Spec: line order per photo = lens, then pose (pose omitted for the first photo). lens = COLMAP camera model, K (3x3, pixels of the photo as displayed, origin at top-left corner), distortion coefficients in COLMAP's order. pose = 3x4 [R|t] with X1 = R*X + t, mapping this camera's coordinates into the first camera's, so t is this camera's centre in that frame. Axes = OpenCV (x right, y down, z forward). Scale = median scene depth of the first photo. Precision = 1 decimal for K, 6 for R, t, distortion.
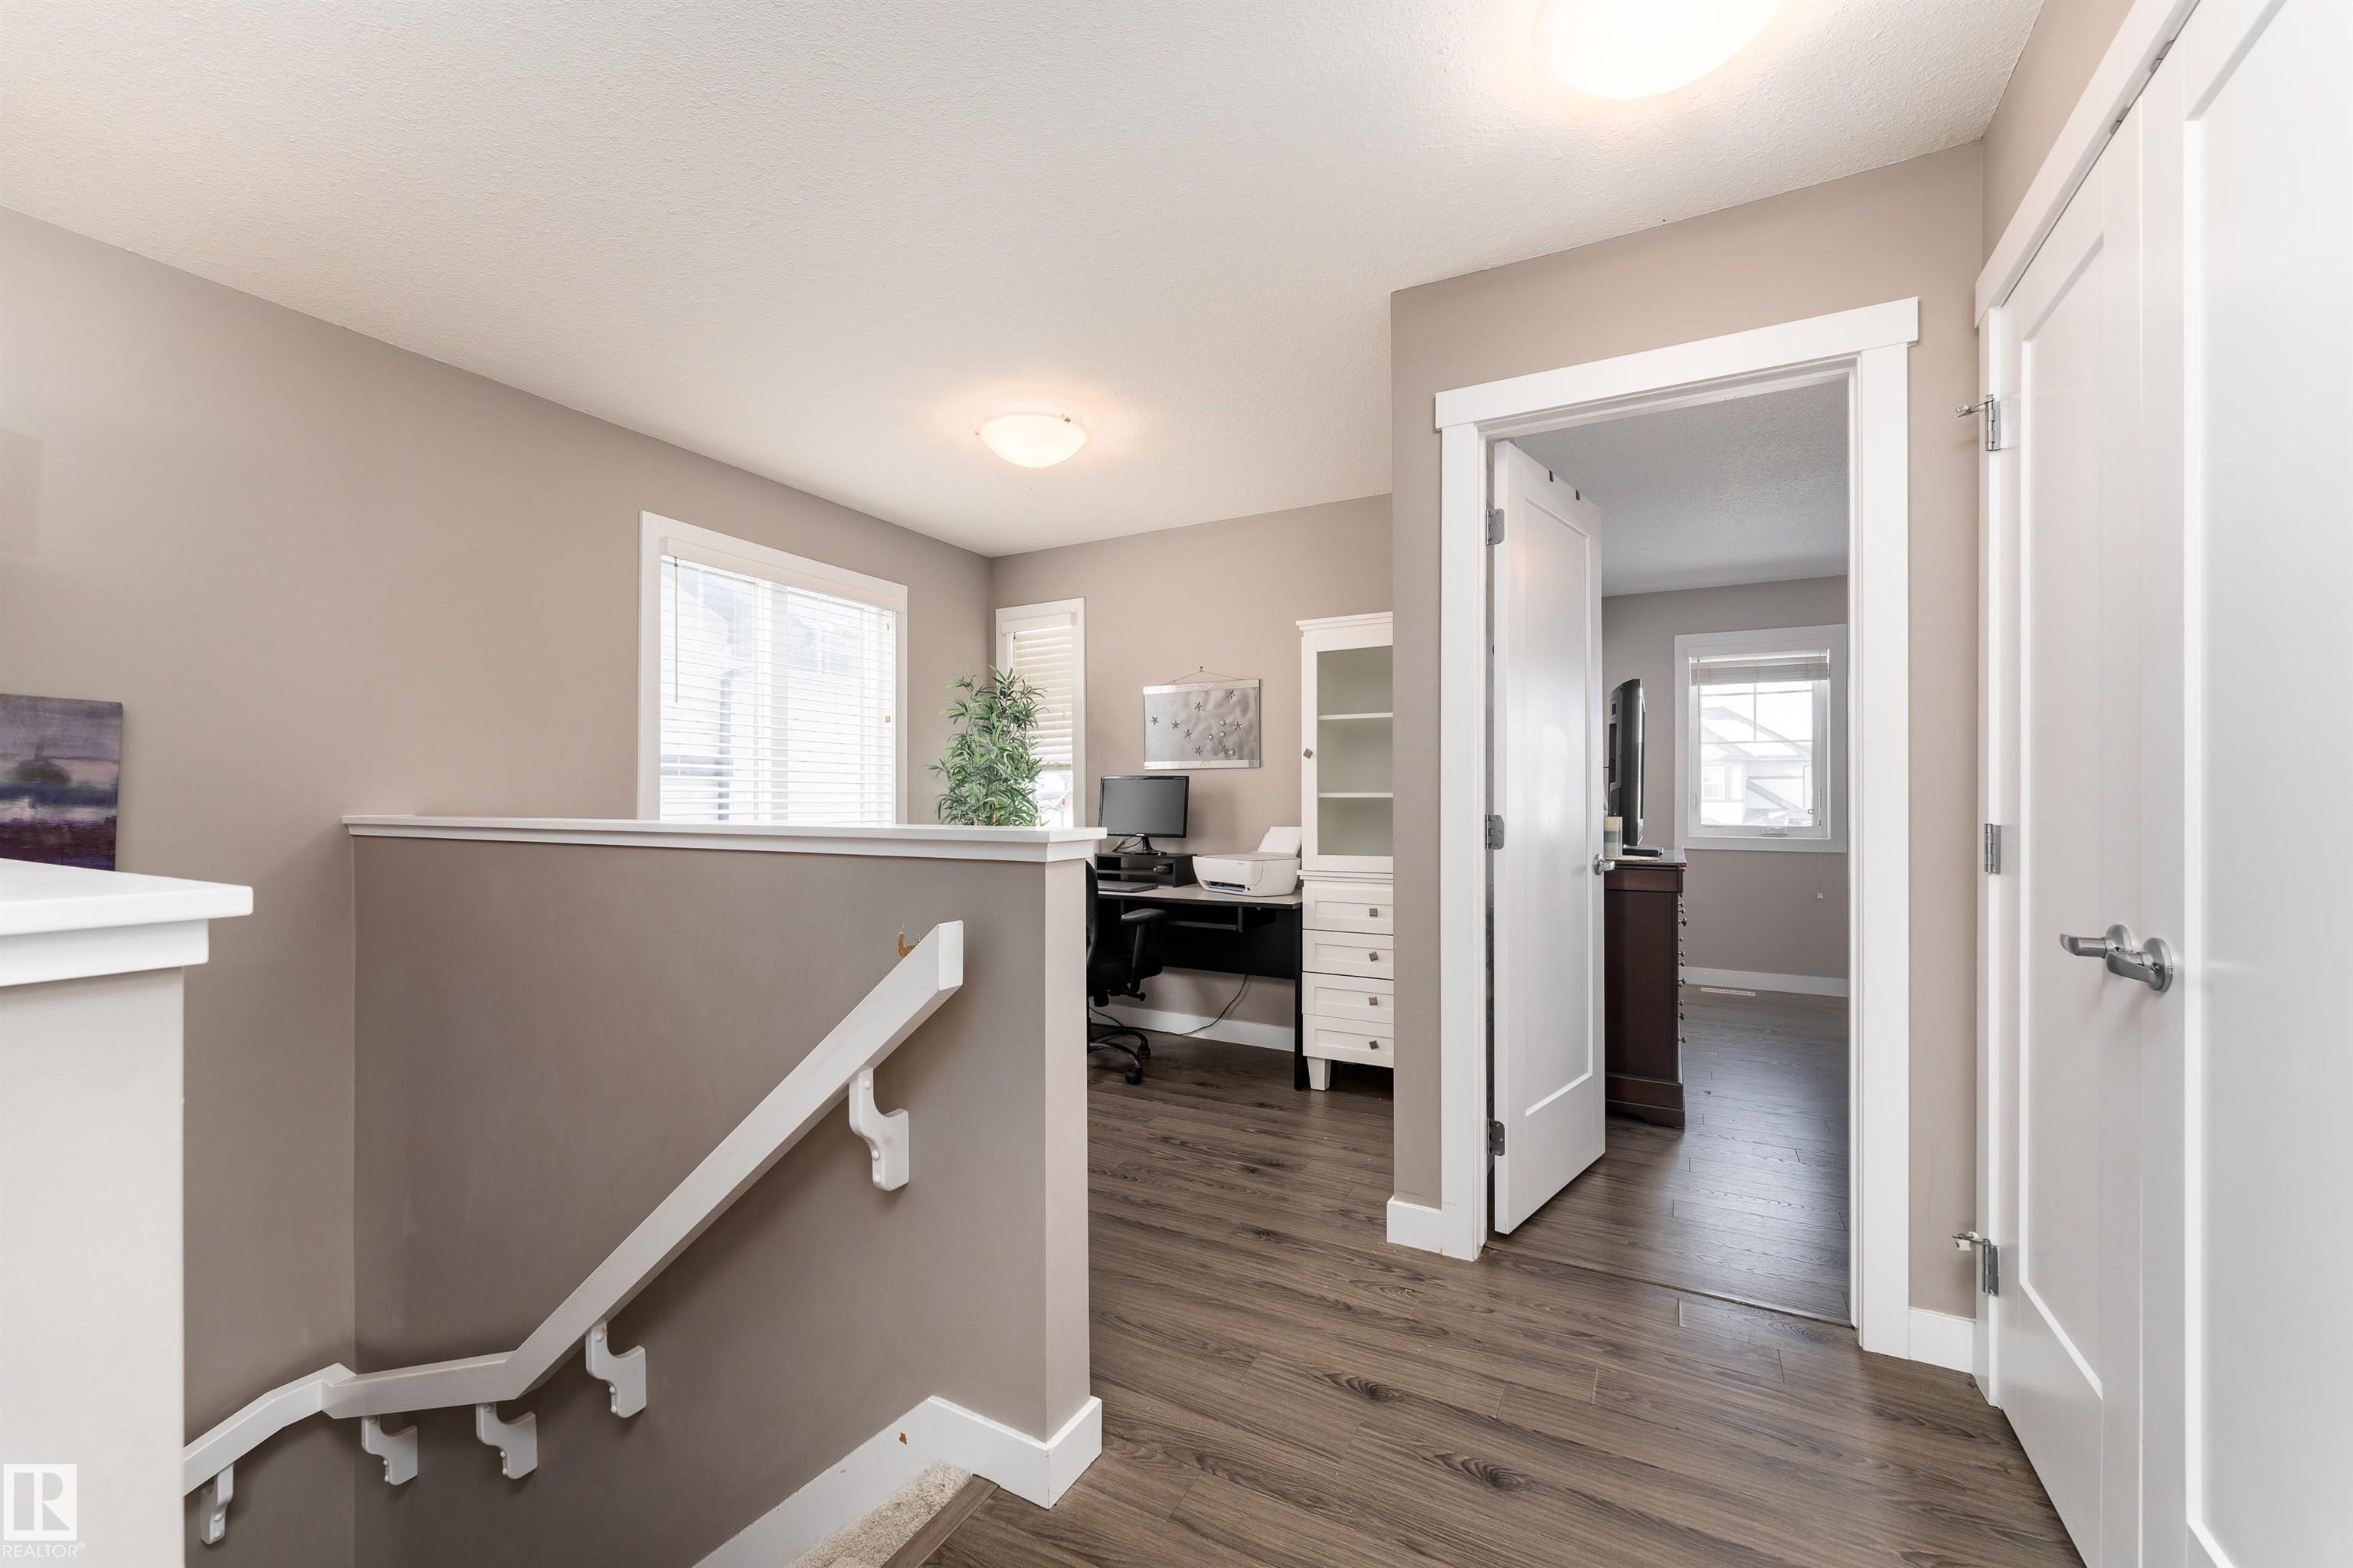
lens RADIAL K [[934.7, 0, 1165.6], [0, 934.7, 795.2], [0, 0, 1]] dist [0.000727, 0.000089]
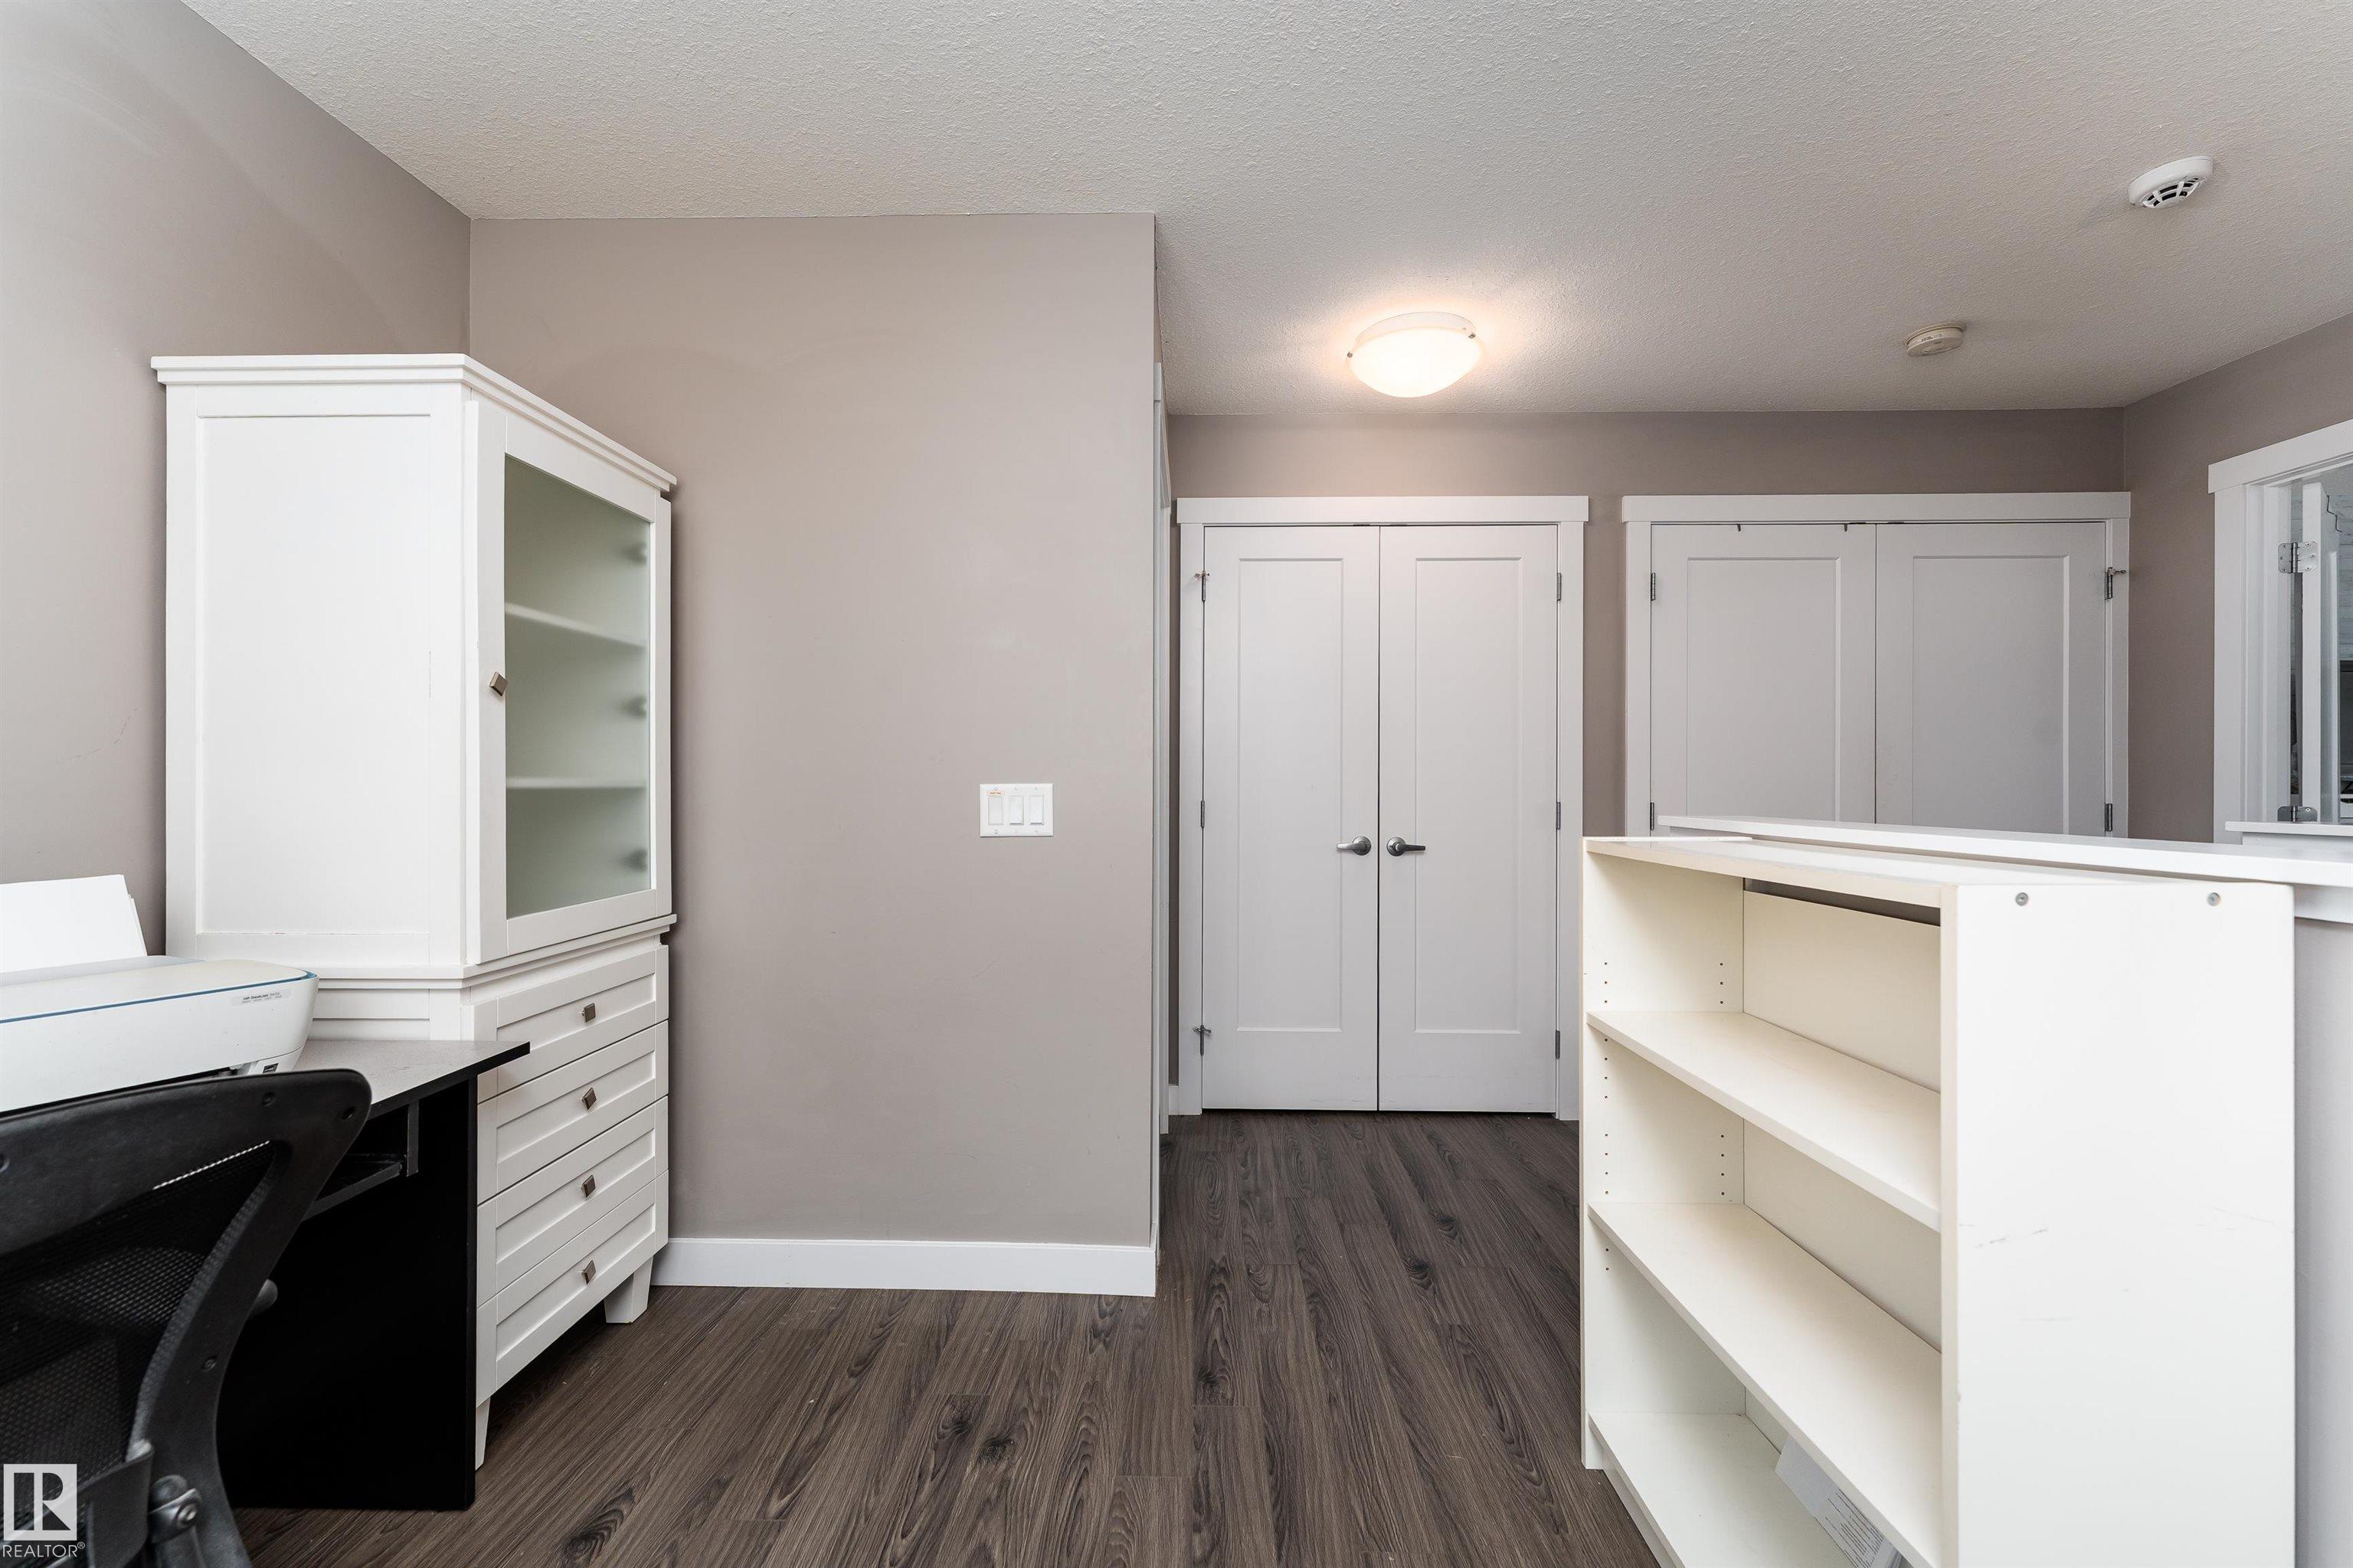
lens RADIAL K [[959.5, 0, 1169.3], [0, 959.5, 780.5], [0, 0, 1]] dist [0.001125, -0.000027]
pose [[-0.458102, 0.001808, 0.888898, -0.327628], [-0.004903, 0.999978, -0.004560, 0.000169], [-0.888886, -0.006448, -0.458083, 0.813396]]
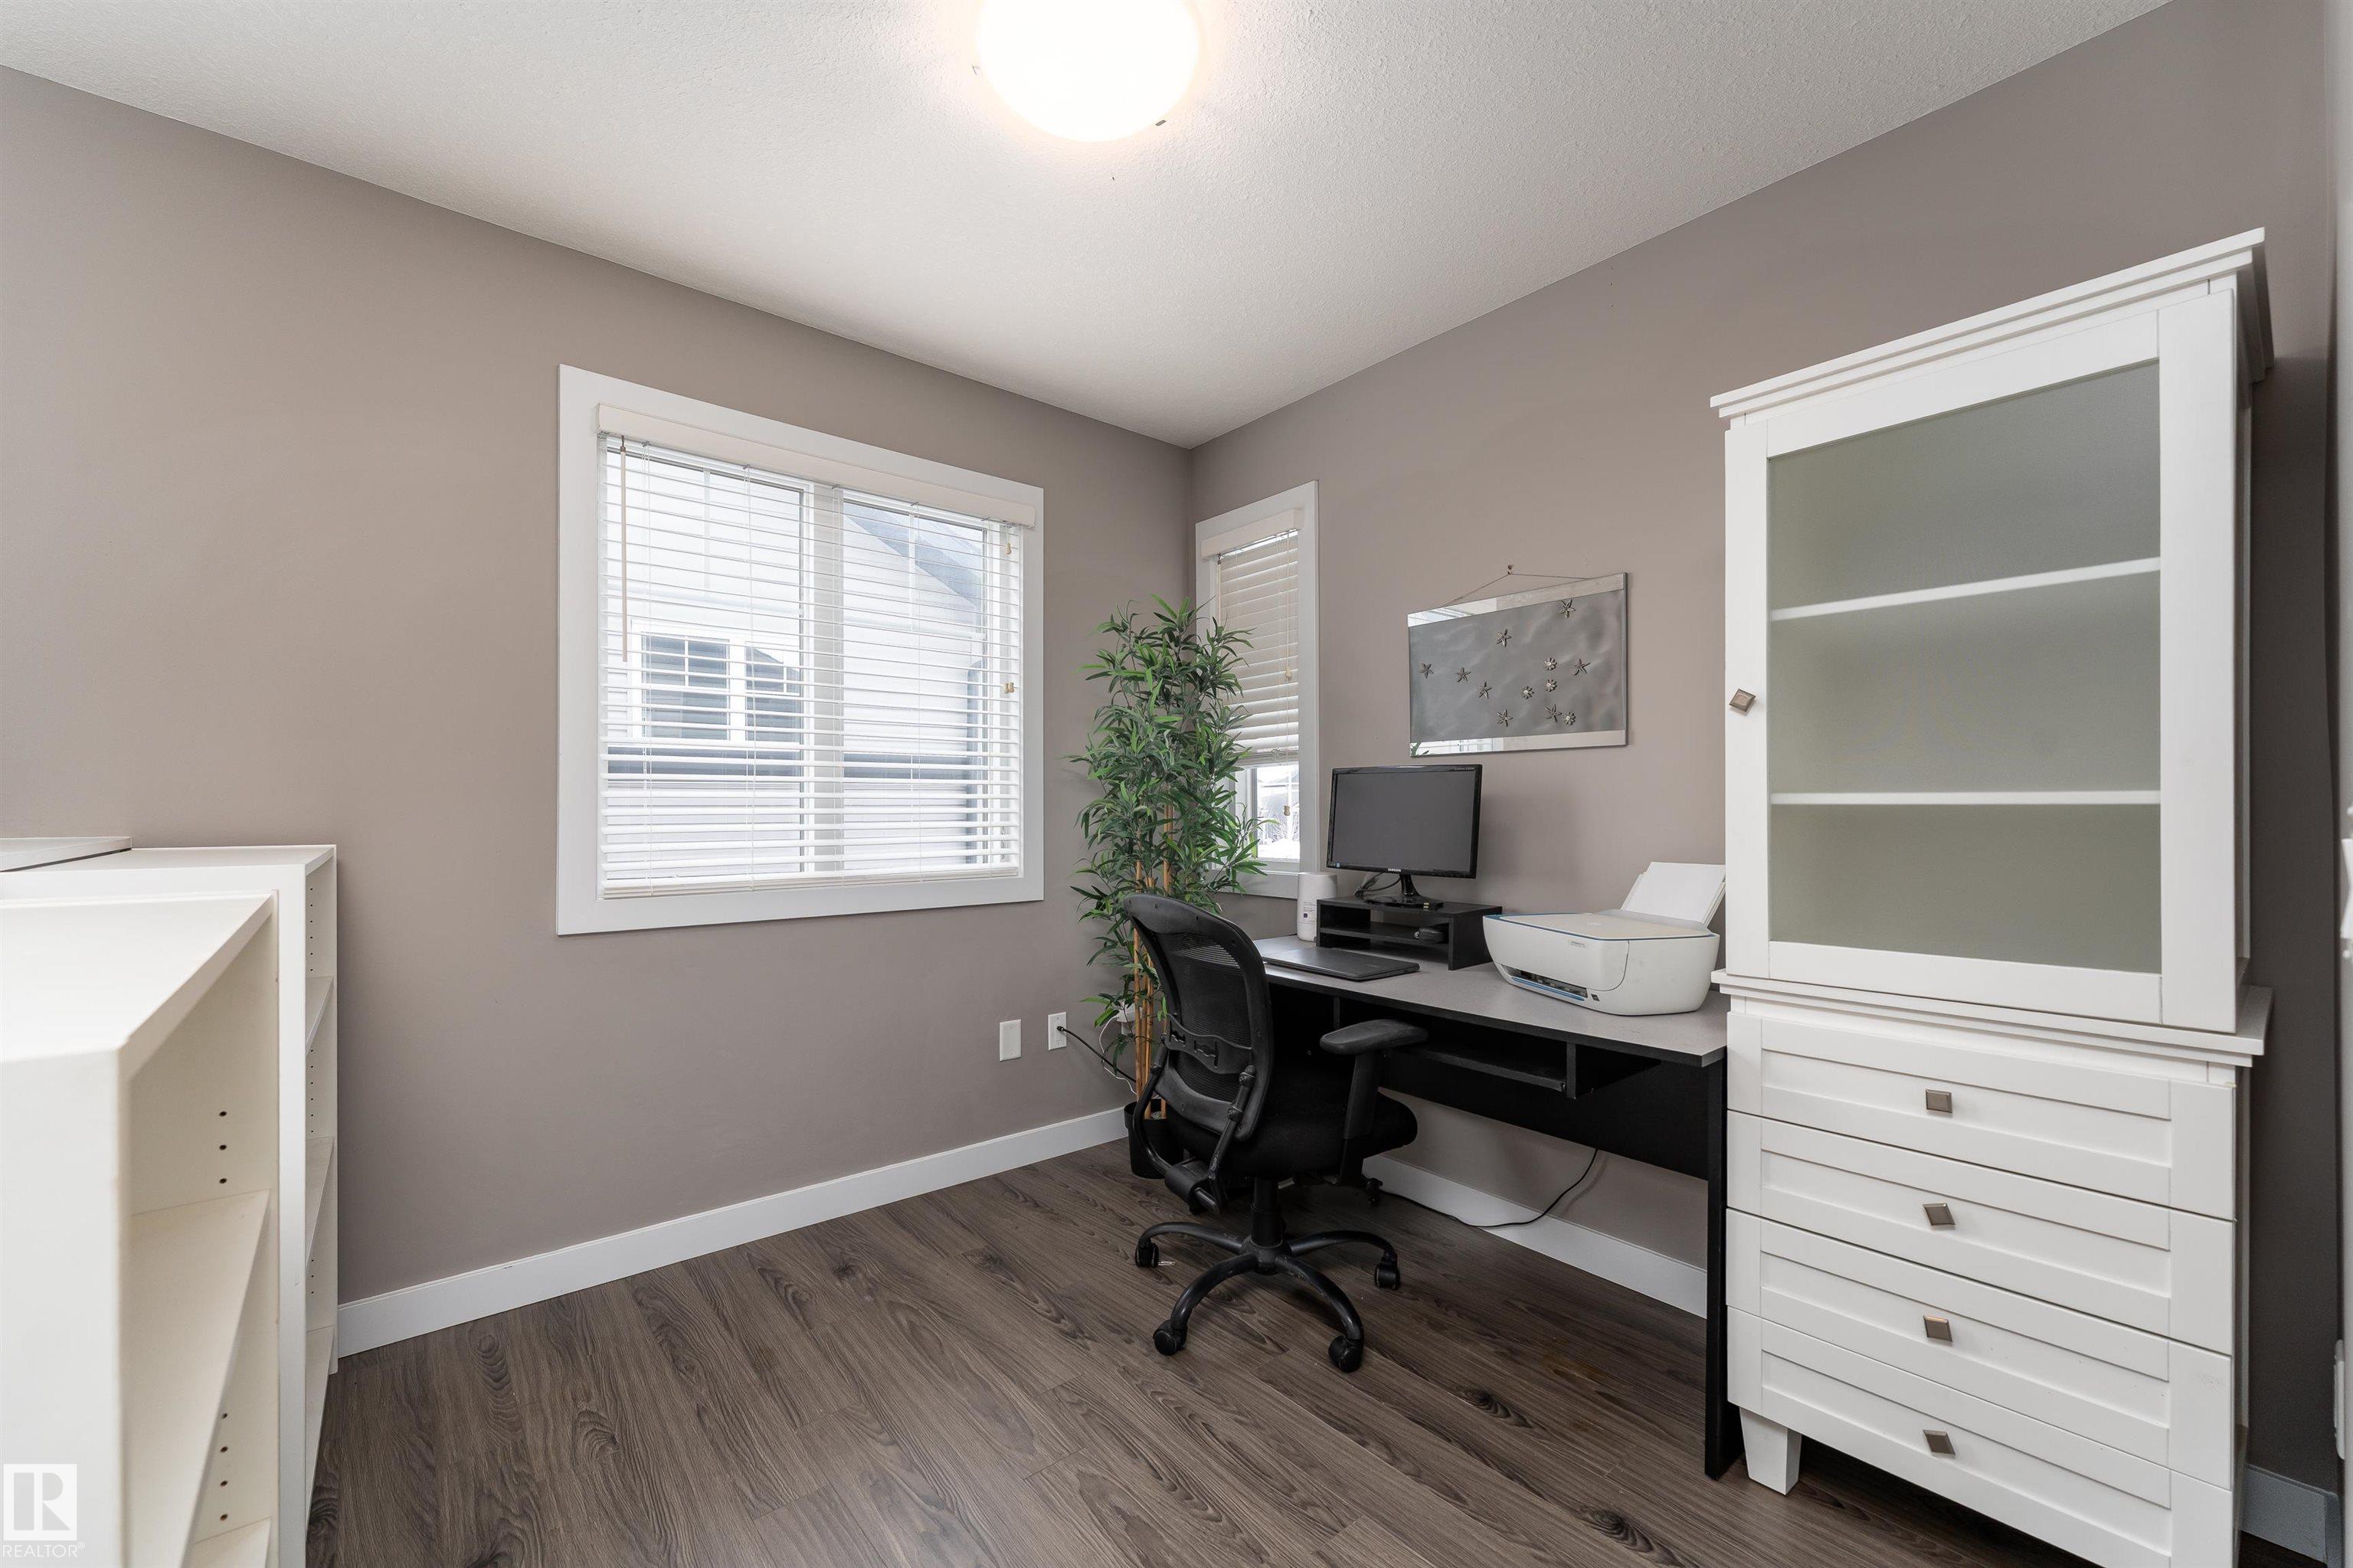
lens RADIAL K [[952.9, 0, 1156.4], [0, 952.9, 803.7], [0, 0, 1]] dist [0.000670, -0.000120]
pose [[0.927792, -0.000630, -0.373098, 0.058162], [0.002094, 0.999992, 0.003521, -0.000316], [0.373093, -0.004048, 0.927785, 0.434175]]
